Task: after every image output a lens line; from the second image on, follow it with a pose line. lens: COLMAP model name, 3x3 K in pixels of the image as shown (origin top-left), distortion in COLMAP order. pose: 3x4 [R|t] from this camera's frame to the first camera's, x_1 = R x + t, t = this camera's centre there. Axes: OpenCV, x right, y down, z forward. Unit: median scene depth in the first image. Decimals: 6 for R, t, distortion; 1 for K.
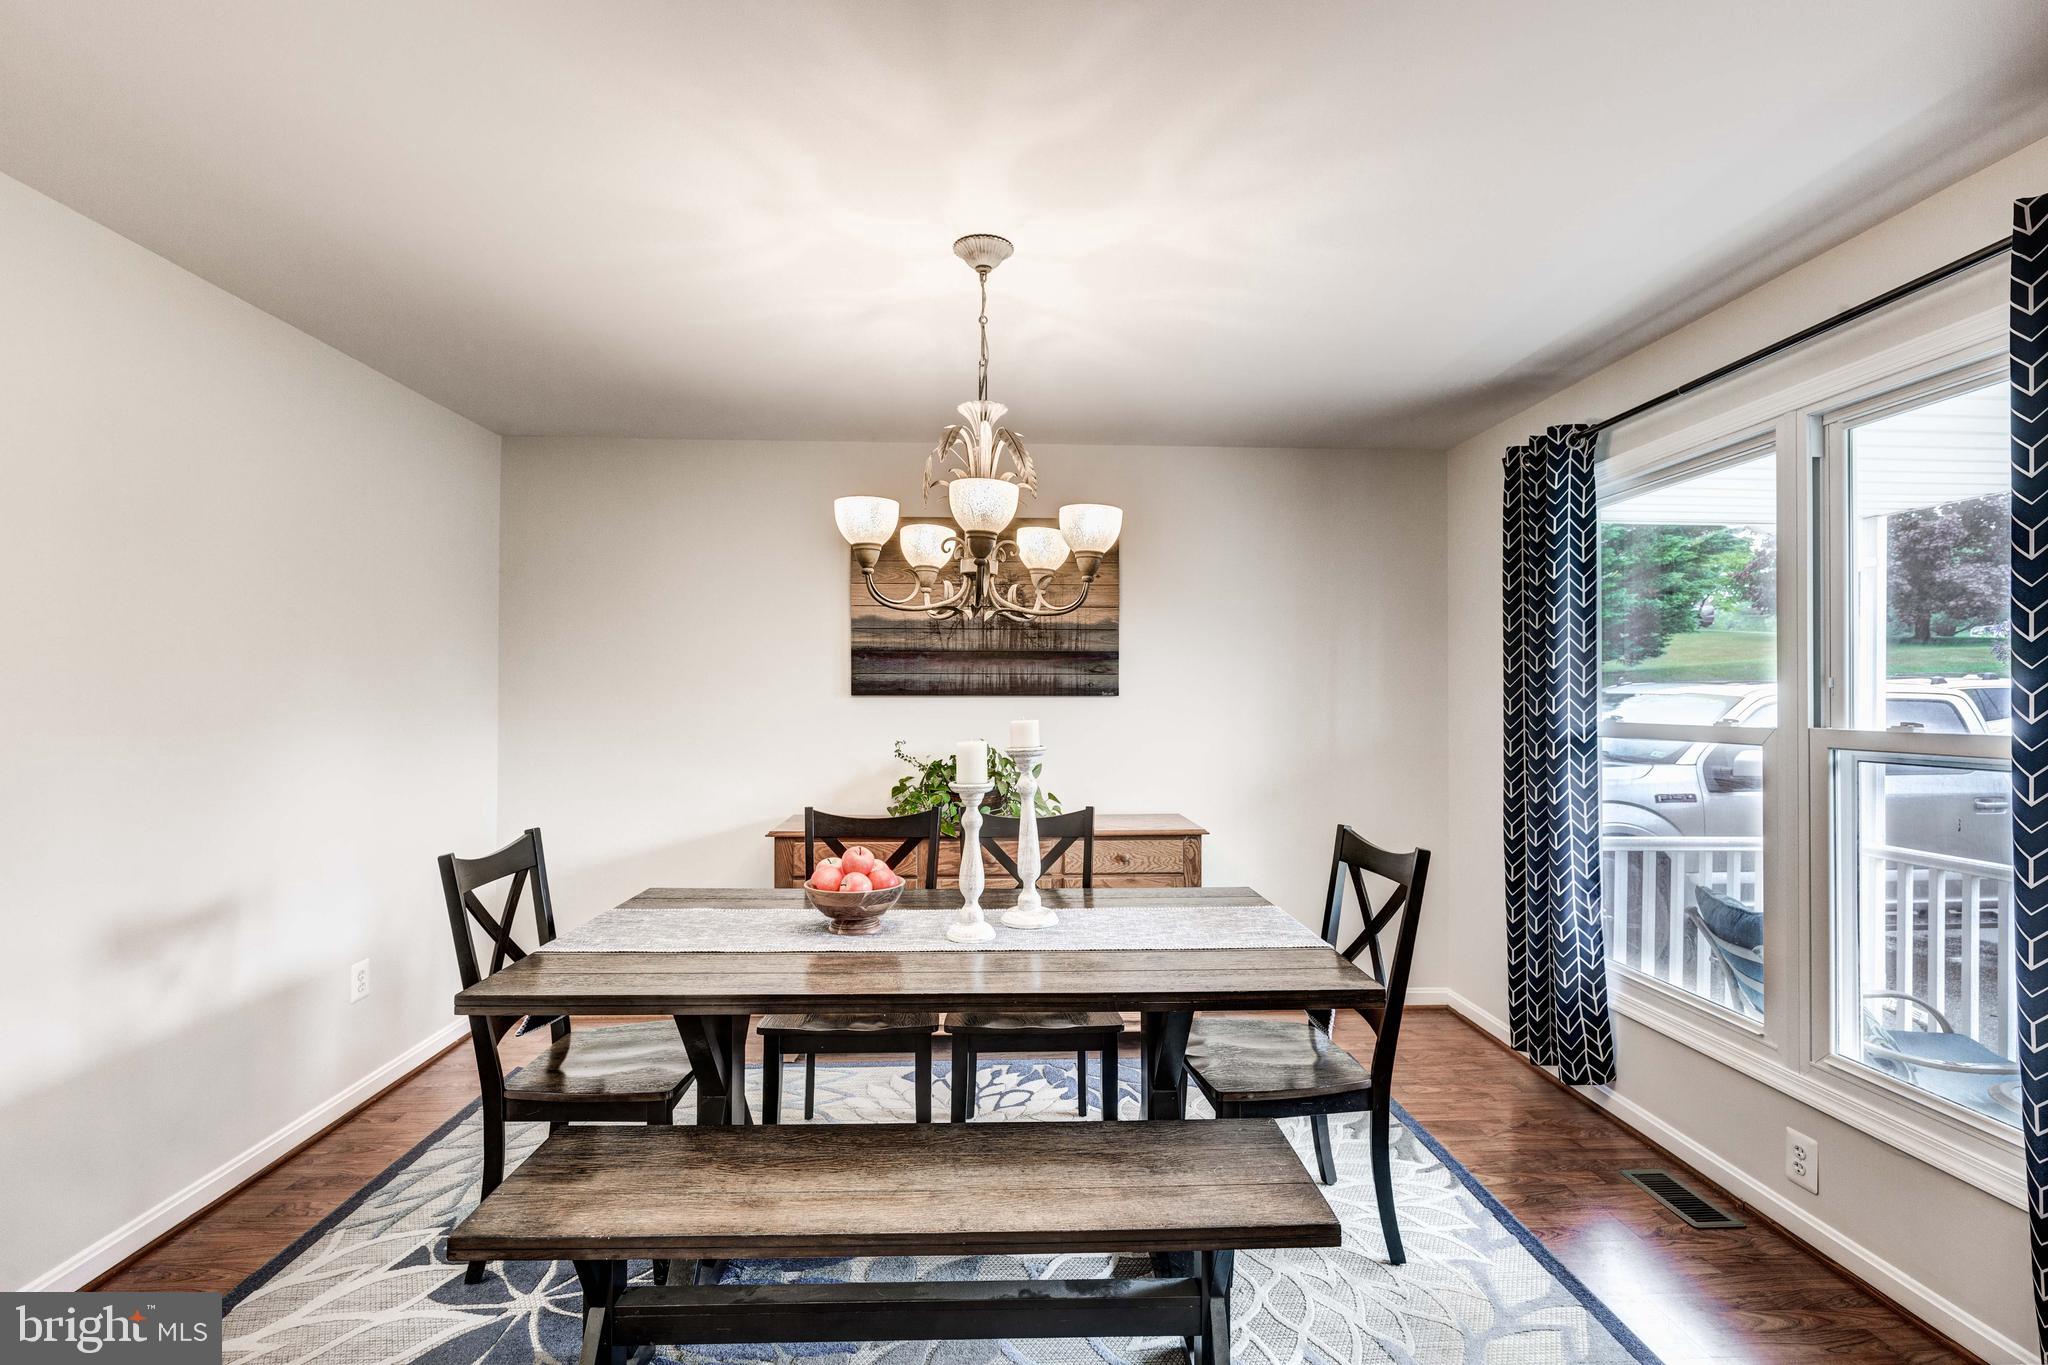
lens RADIAL K [[926.0, 0, 1023.2], [0, 926.0, 695.4], [0, 0, 1]] dist [0.004343, -0.001627]
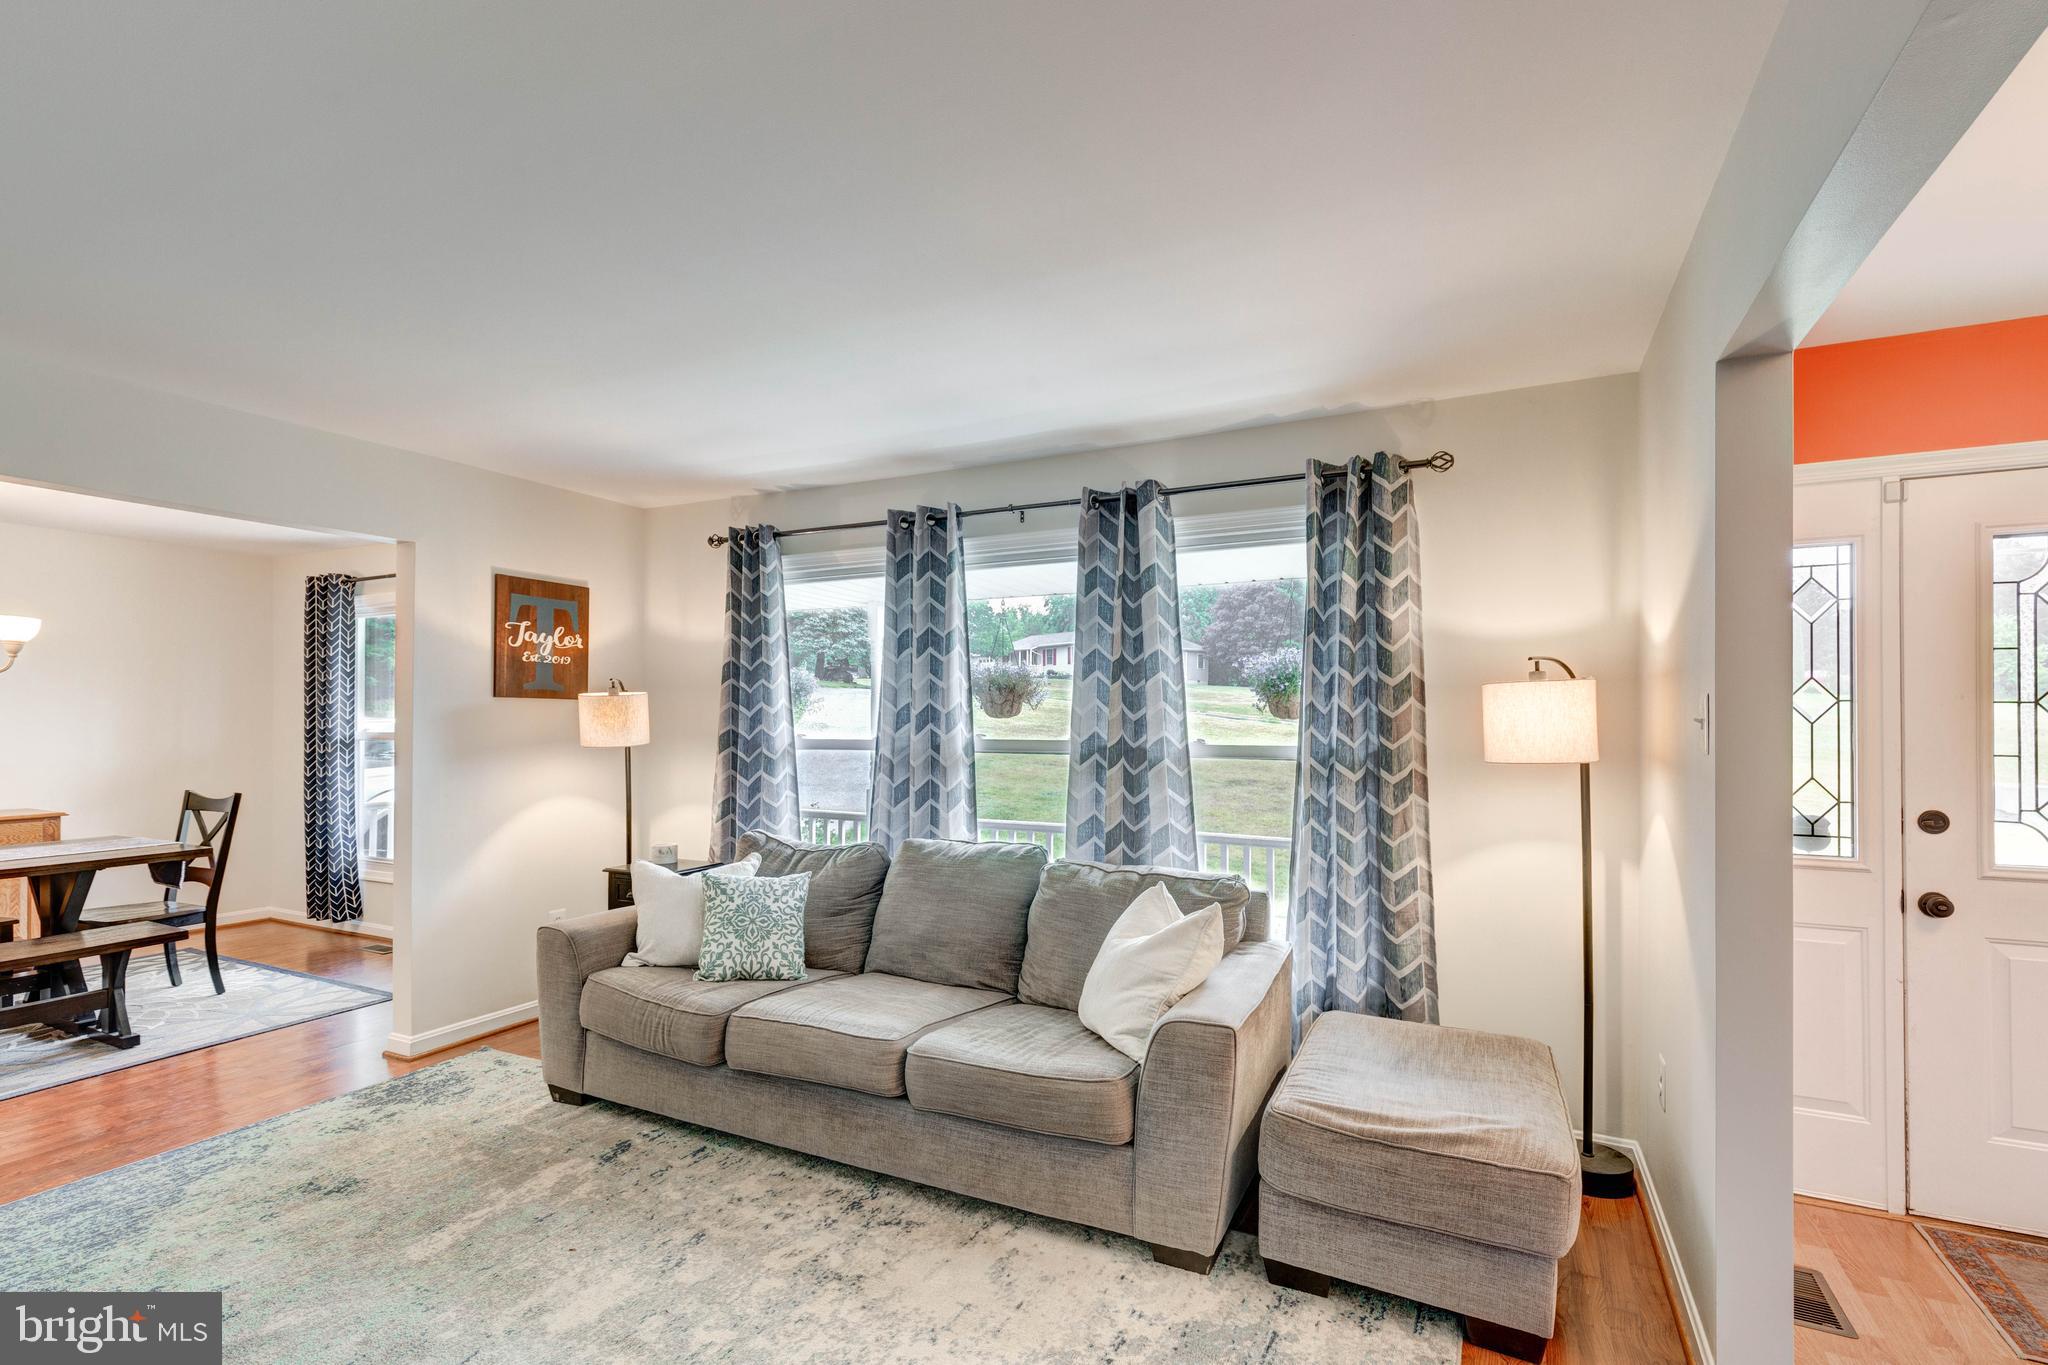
lens RADIAL K [[926.0, 0, 1001.0], [0, 926.0, 716.7], [0, 0, 1]] dist [0.004343, -0.001627]
pose [[0.491739, 0.002425, 0.870739, -0.398759], [-0.007092, 0.999974, 0.001221, -0.015387], [-0.870714, -0.006775, 0.491743, -1.118870]]
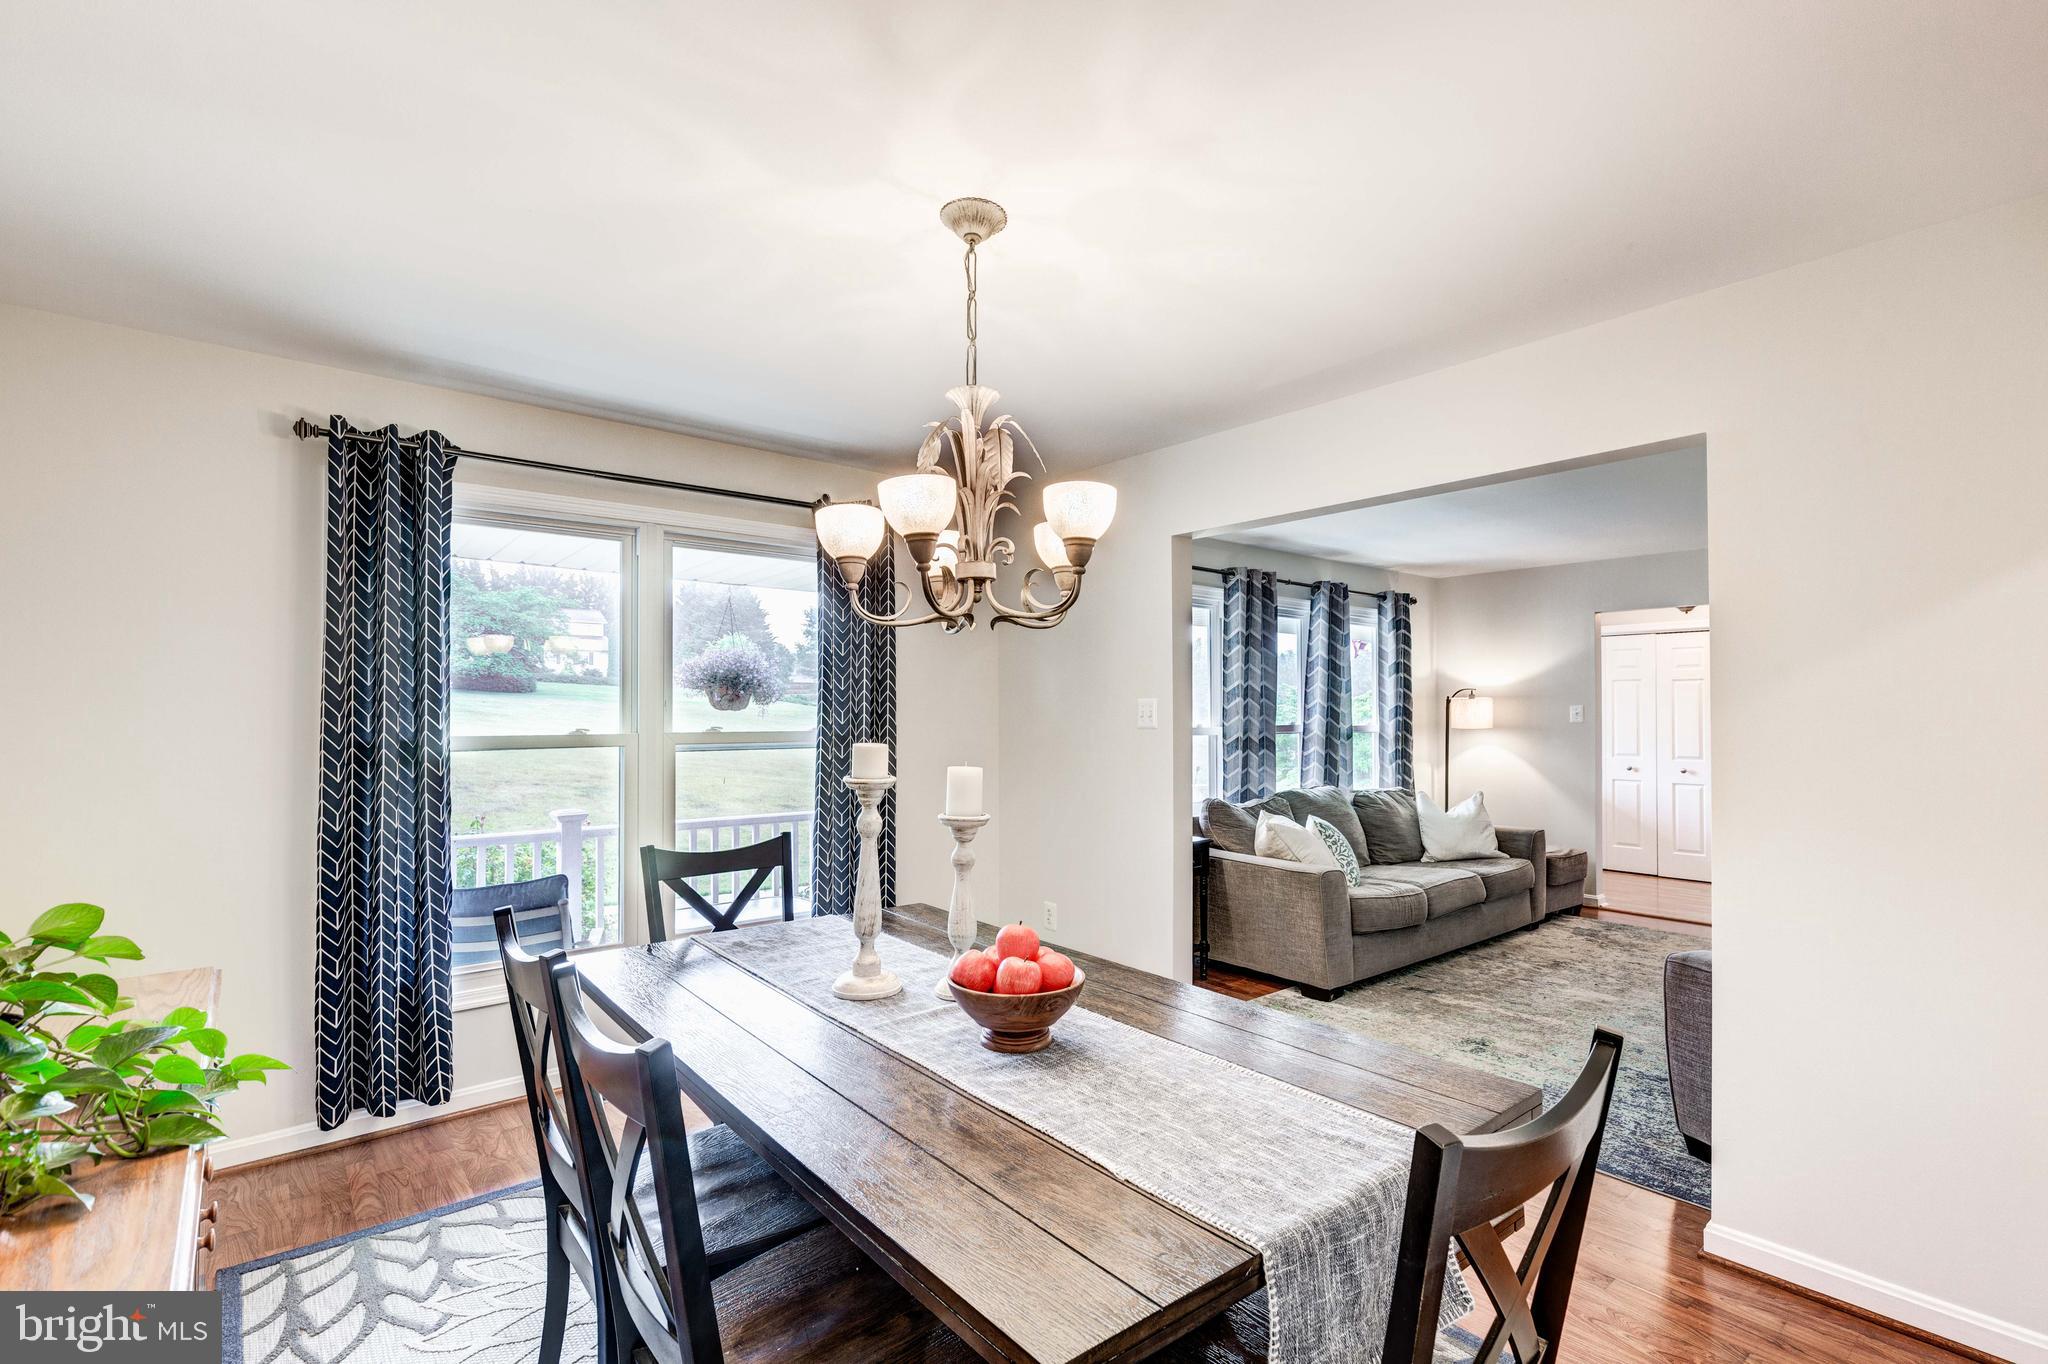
lens RADIAL K [[926.0, 0, 1035.7], [0, 926.0, 699.6], [0, 0, 1]] dist [0.004343, -0.001627]
pose [[-0.596661, 0.005017, 0.802478, -0.590896], [-0.010635, 0.999843, -0.014158, -0.003414], [-0.802423, -0.016982, -0.596514, 1.088228]]
